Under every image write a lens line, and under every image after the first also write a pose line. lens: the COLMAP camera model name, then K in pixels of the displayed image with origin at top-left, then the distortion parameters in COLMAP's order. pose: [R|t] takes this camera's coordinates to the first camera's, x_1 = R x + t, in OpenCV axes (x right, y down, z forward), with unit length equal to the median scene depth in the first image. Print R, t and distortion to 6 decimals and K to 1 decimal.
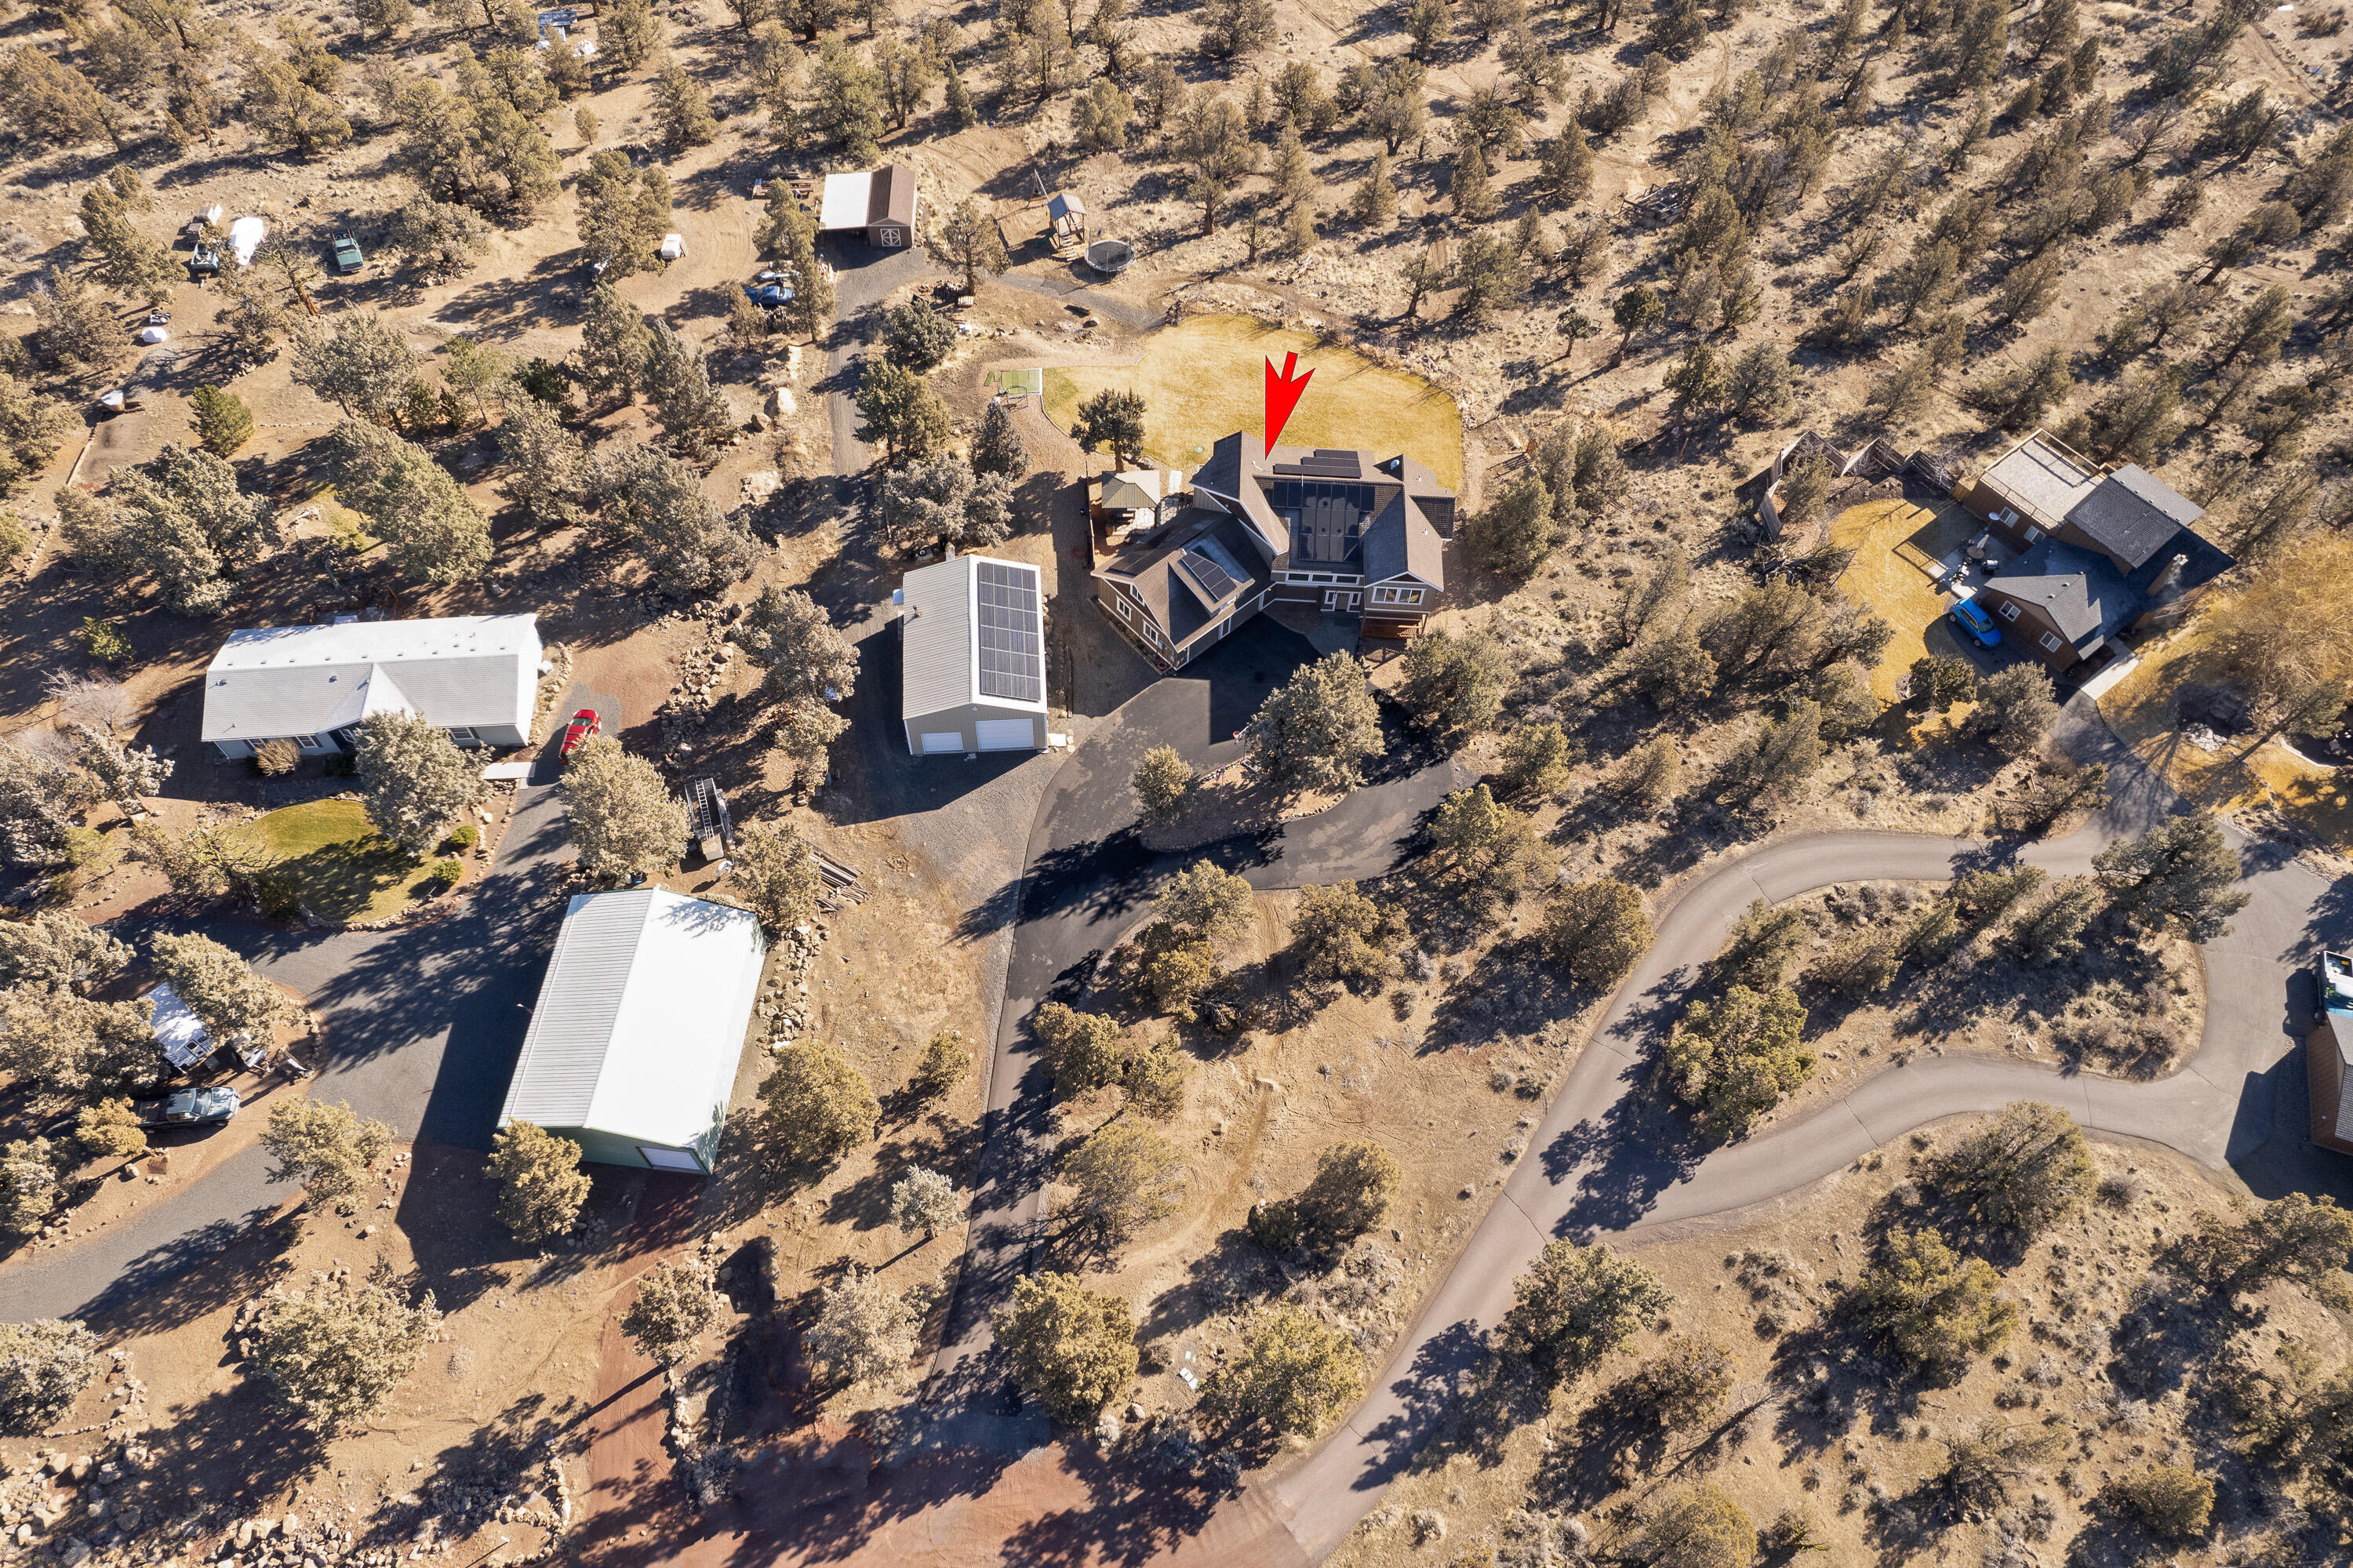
lens RADIAL K [[1559.8, 0, 1104.3], [0, 1559.8, 808.7], [0, 0, 1]] dist [-0.059876, 0.044919]
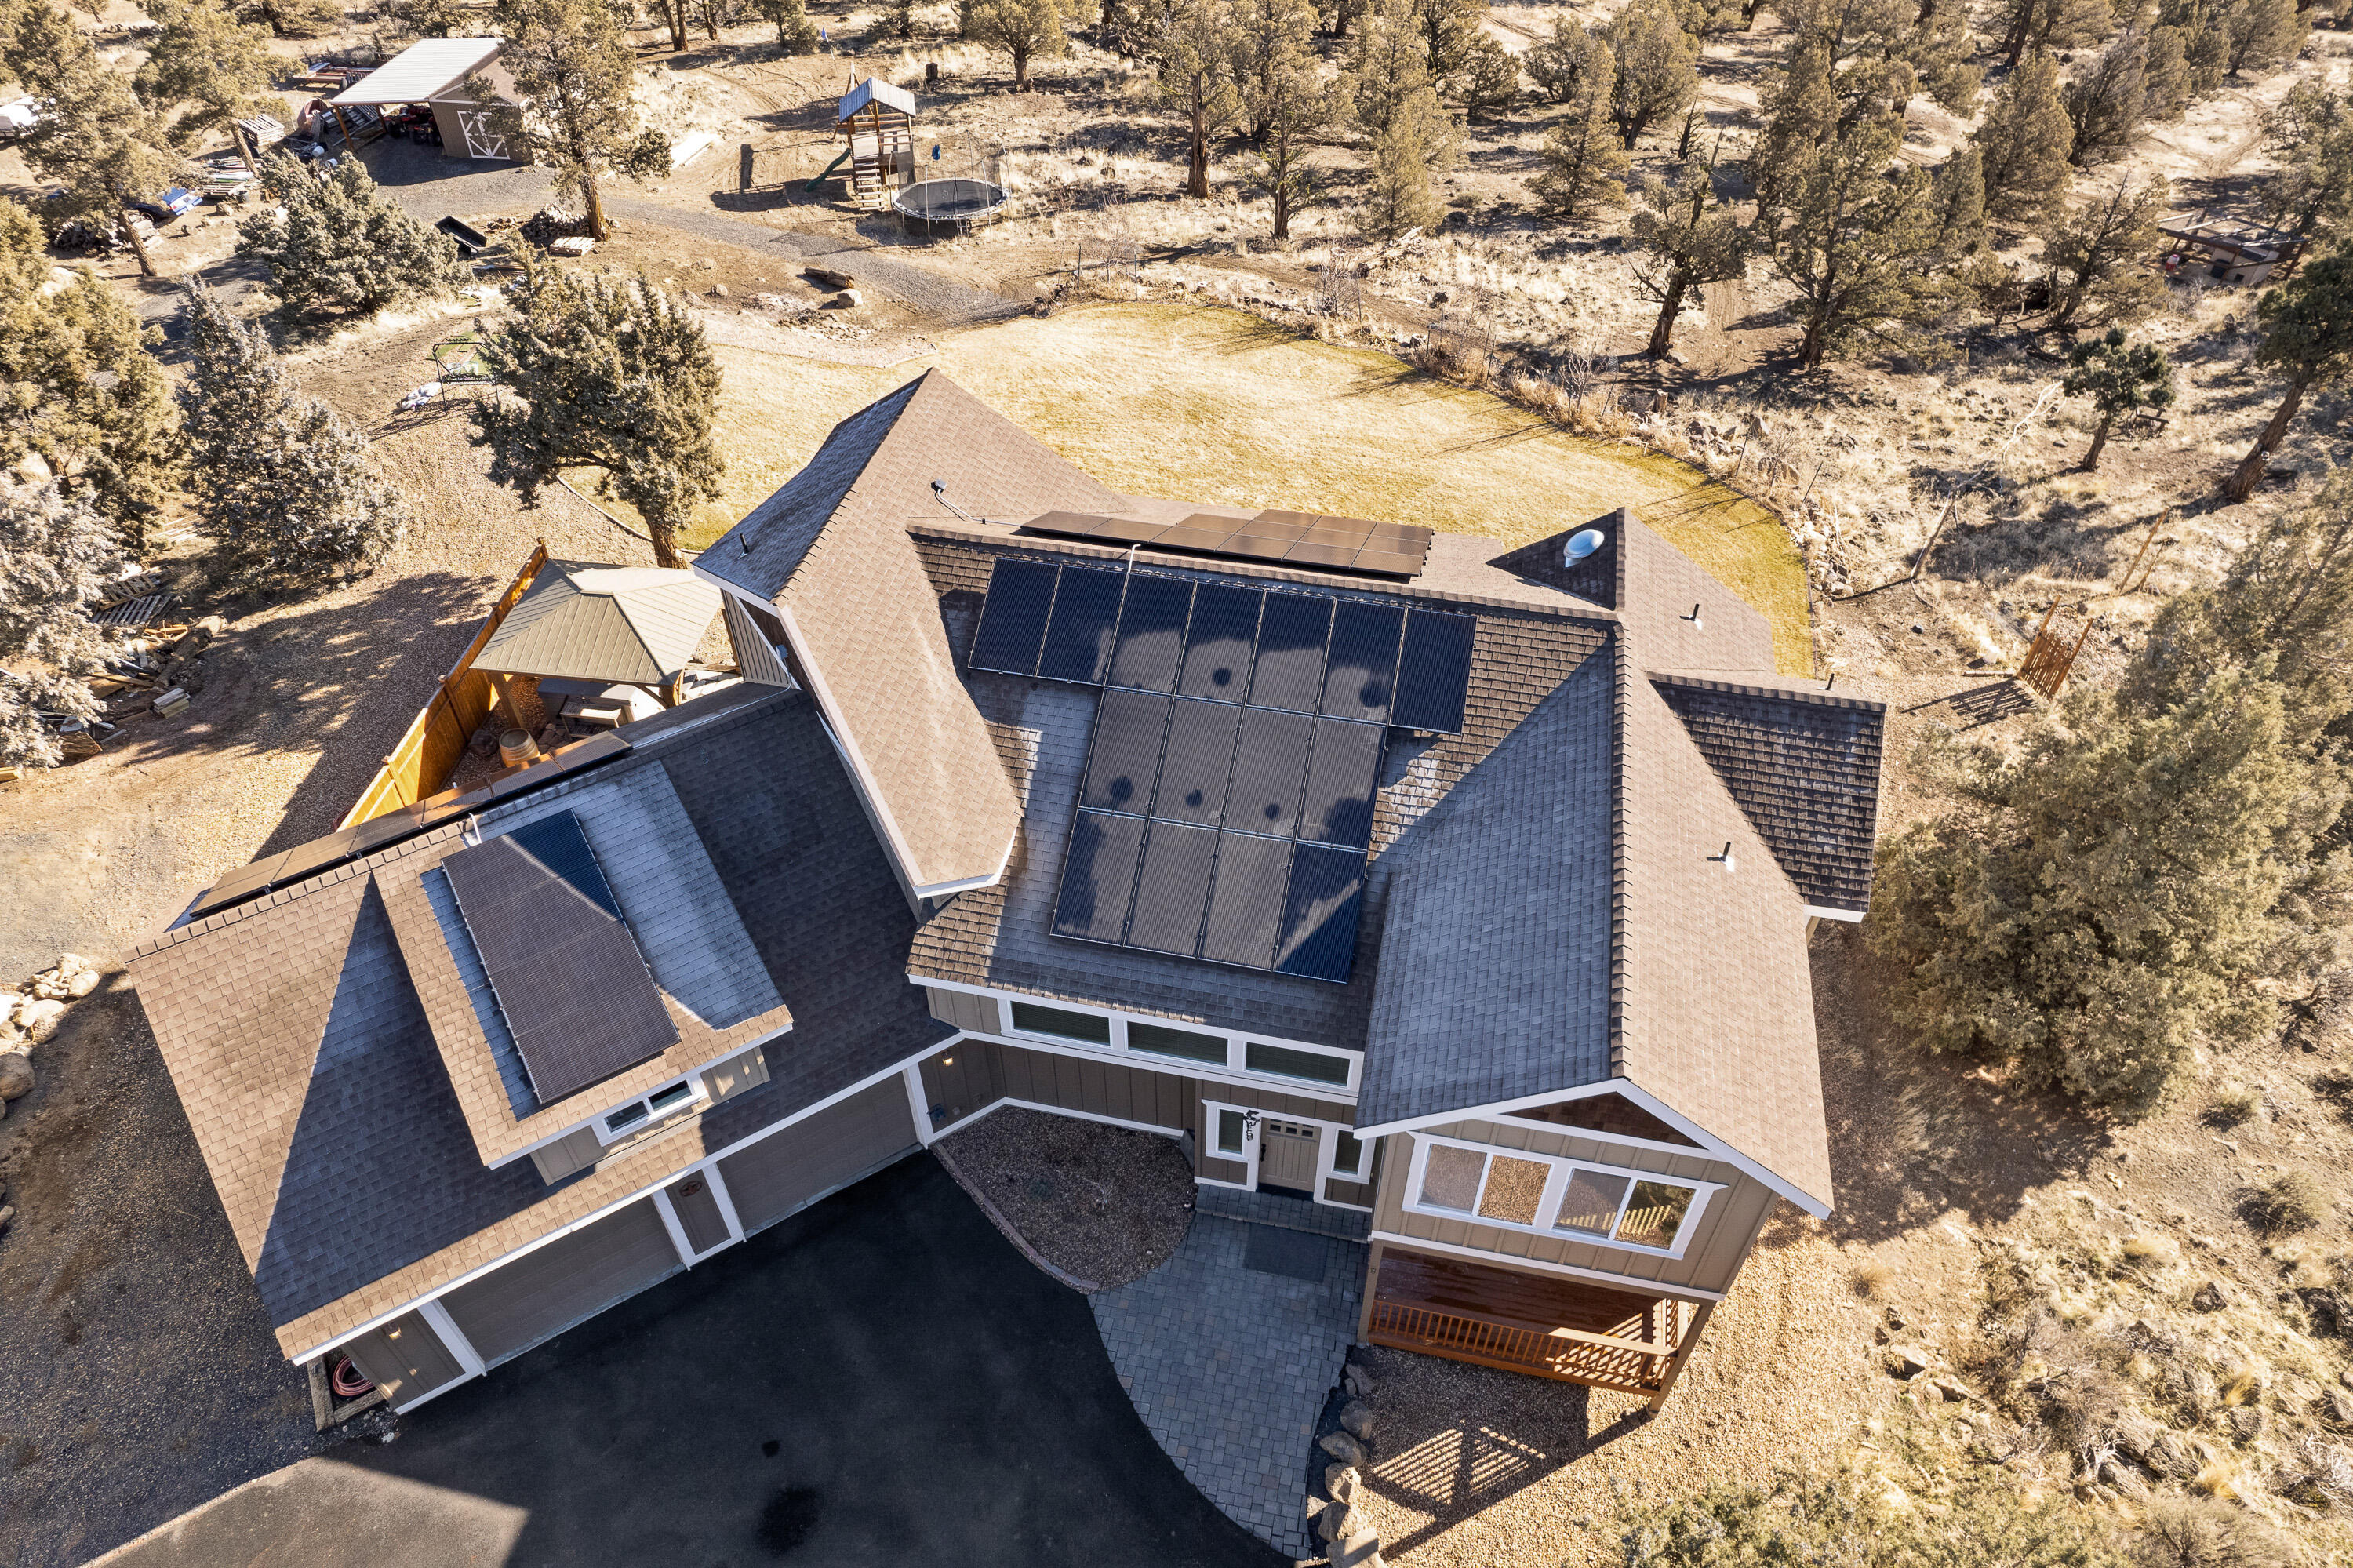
lens RADIAL K [[1504.8, 0, 1178.1], [0, 1504.8, 778.7], [0, 0, 1]] dist [-0.075696, 0.067807]
pose [[0.989811, 0.100138, -0.101220, 0.147417], [-0.122415, 0.961563, -0.245788, -0.125875], [0.072717, 0.255674, 0.964024, 0.760960]]
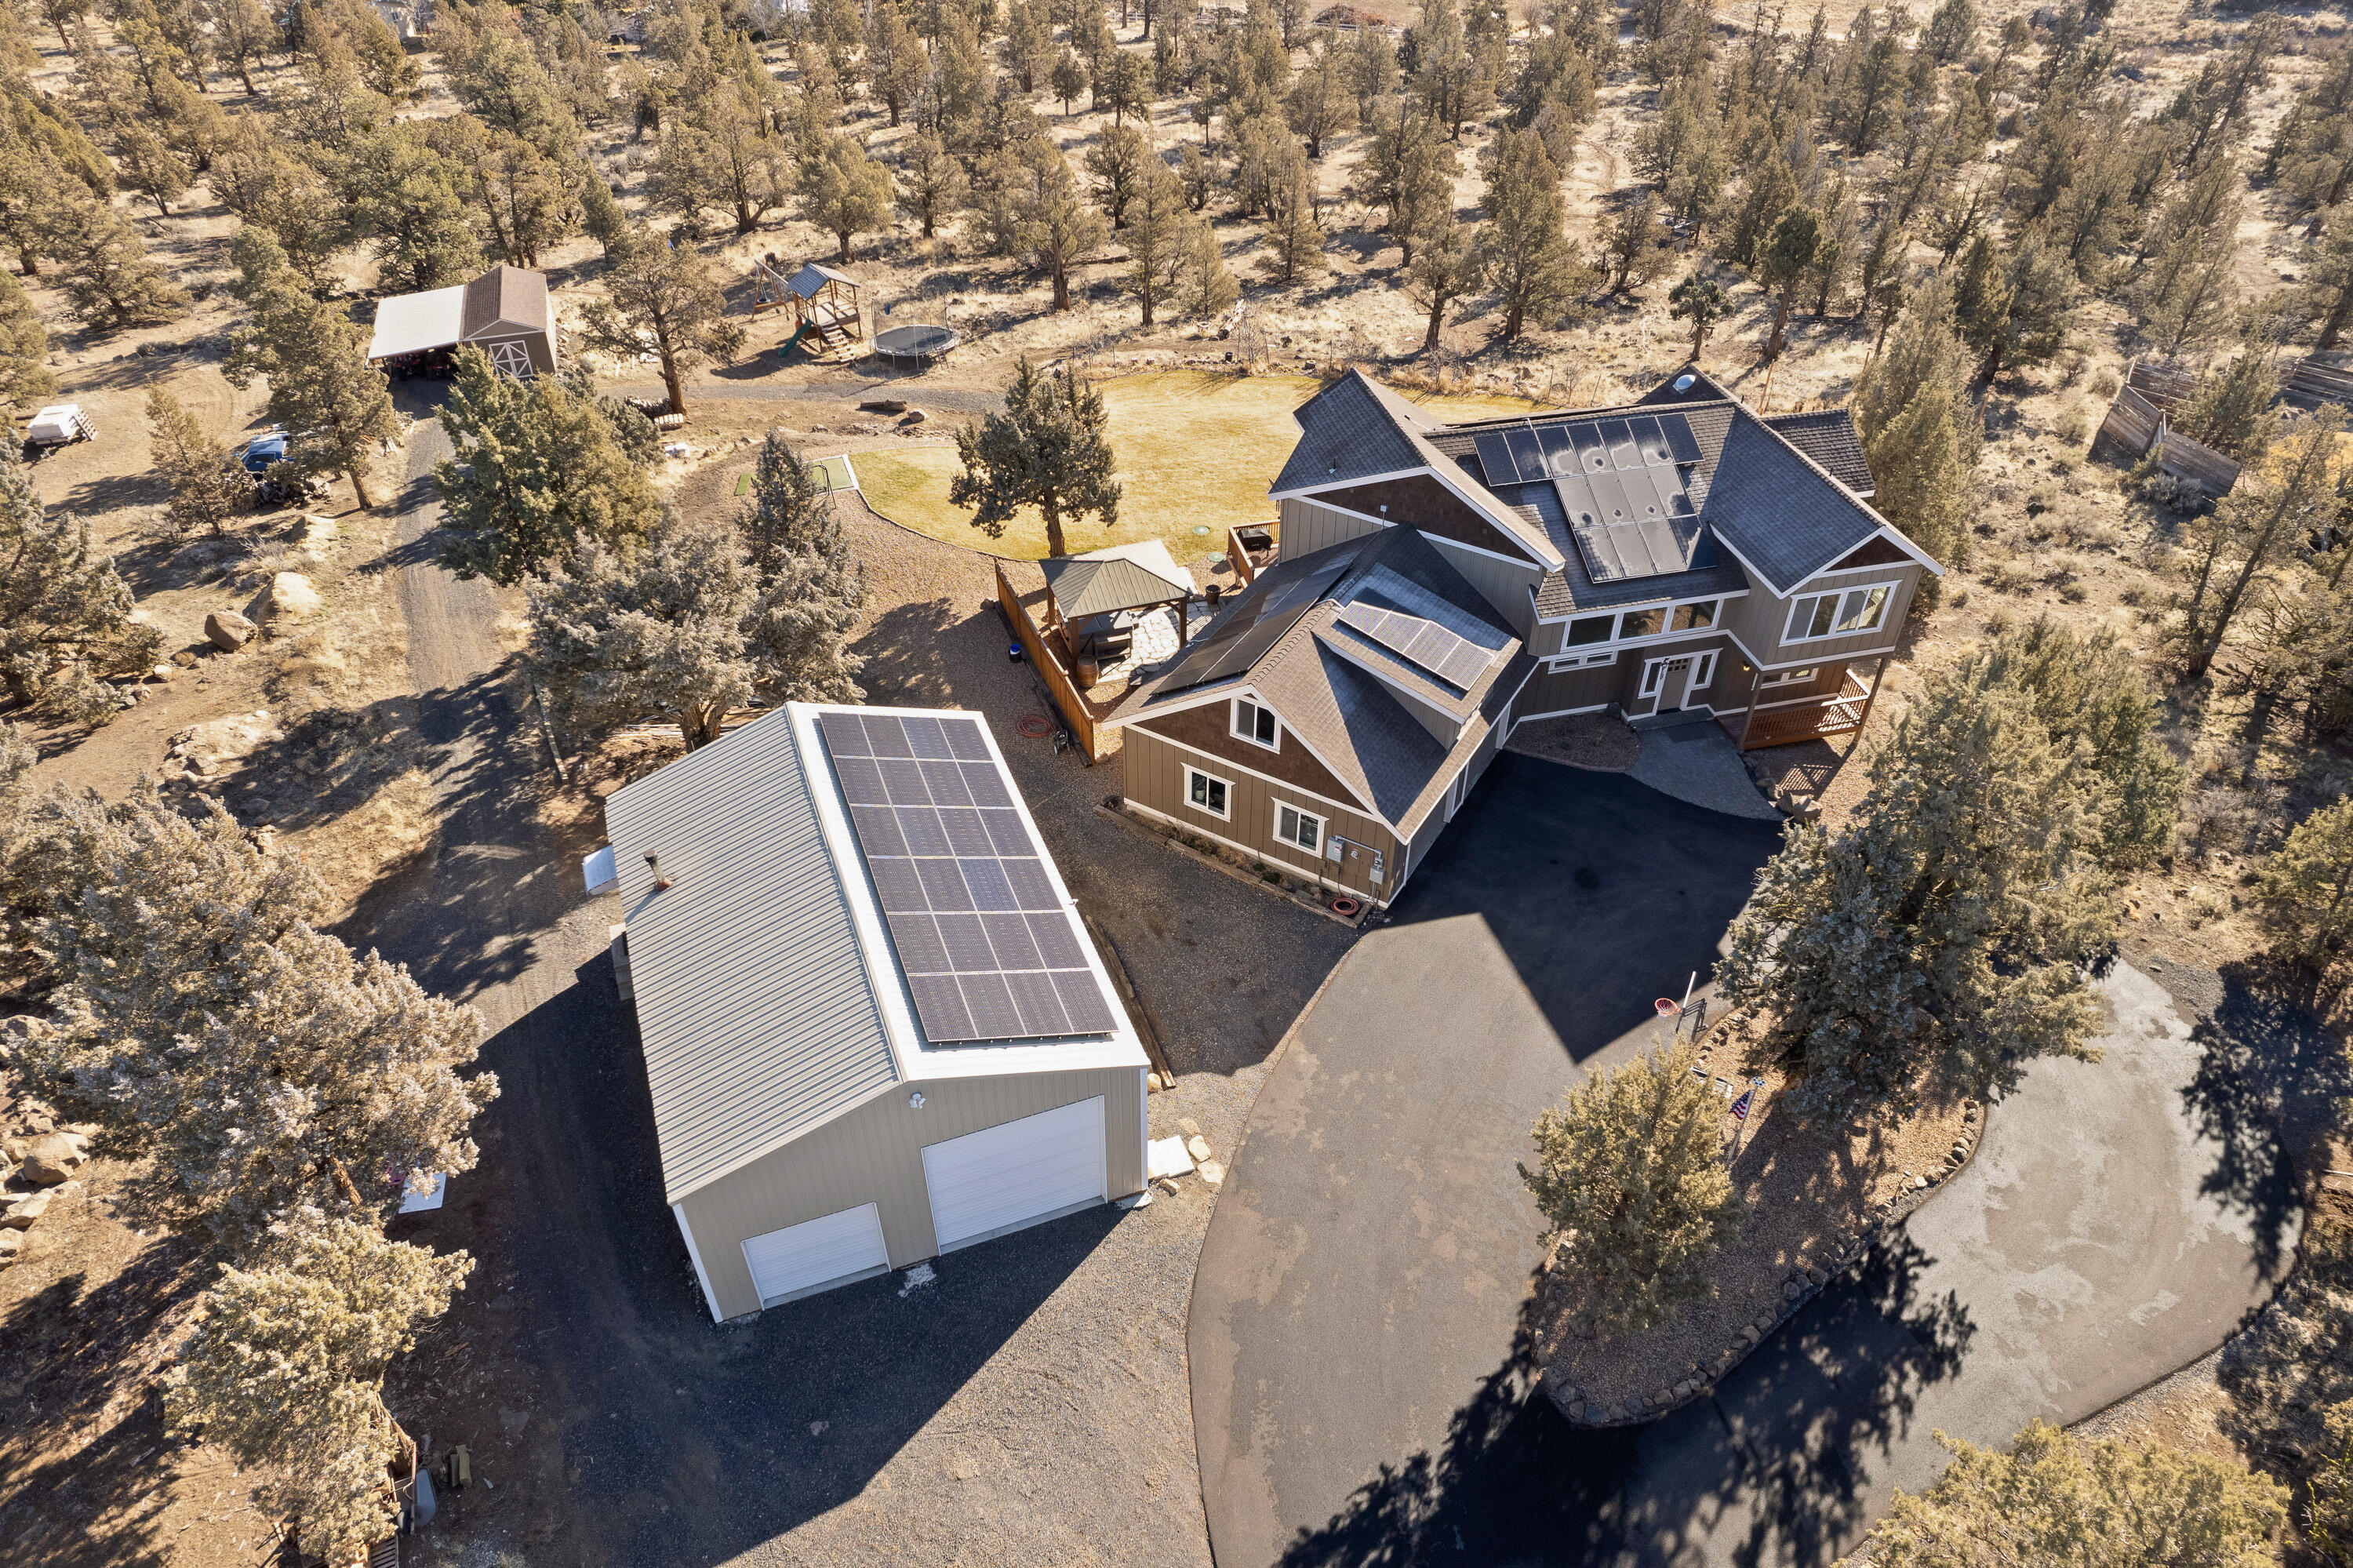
lens RADIAL K [[1504.8, 0, 1178.1], [0, 1504.8, 778.7], [0, 0, 1]] dist [-0.075696, 0.067807]
pose [[0.951853, -0.191414, 0.239451, -0.079569], [0.258804, 0.920413, -0.293018, -0.022264], [-0.164306, 0.340881, 0.925637, 0.620837]]
